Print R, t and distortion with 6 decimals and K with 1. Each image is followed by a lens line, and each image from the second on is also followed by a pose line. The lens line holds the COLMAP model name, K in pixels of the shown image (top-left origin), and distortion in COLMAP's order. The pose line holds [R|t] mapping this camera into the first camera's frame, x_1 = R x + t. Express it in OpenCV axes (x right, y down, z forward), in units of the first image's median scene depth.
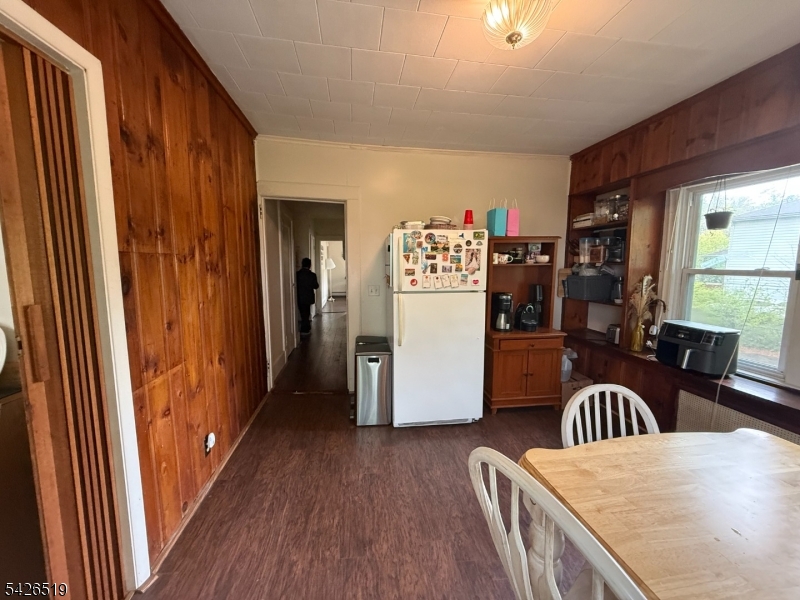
lens RADIAL K [[318.6, 0, 400.0], [0, 318.6, 300.0], [0, 0, 1]] dist [0.000627, 0.000057]
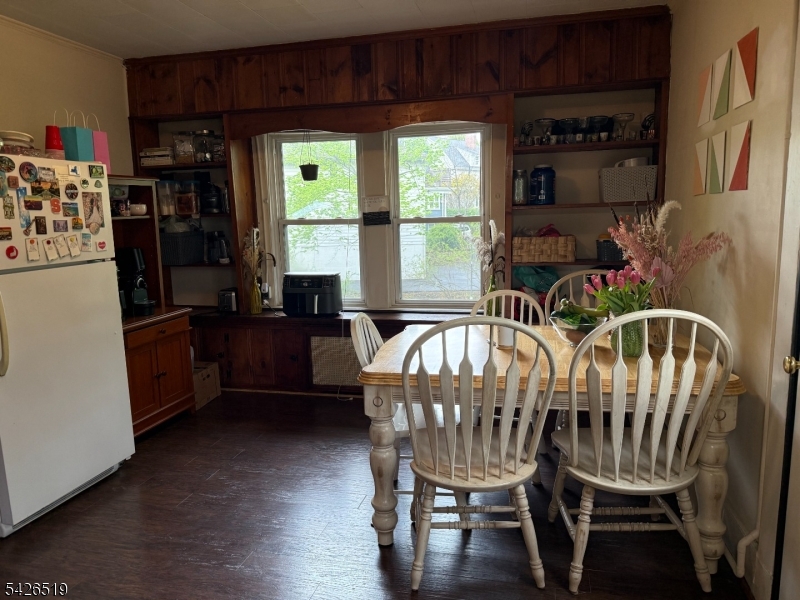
lens RADIAL K [[557.0, 0, 400.0], [0, 557.0, 300.0], [0, 0, 1]] dist [0.007134, -0.036449]
pose [[0.370884, -0.149010, 0.916647, -0.574794], [0.123524, 0.986189, 0.110336, 0.001634], [-0.920428, 0.072306, 0.384168, 0.040564]]
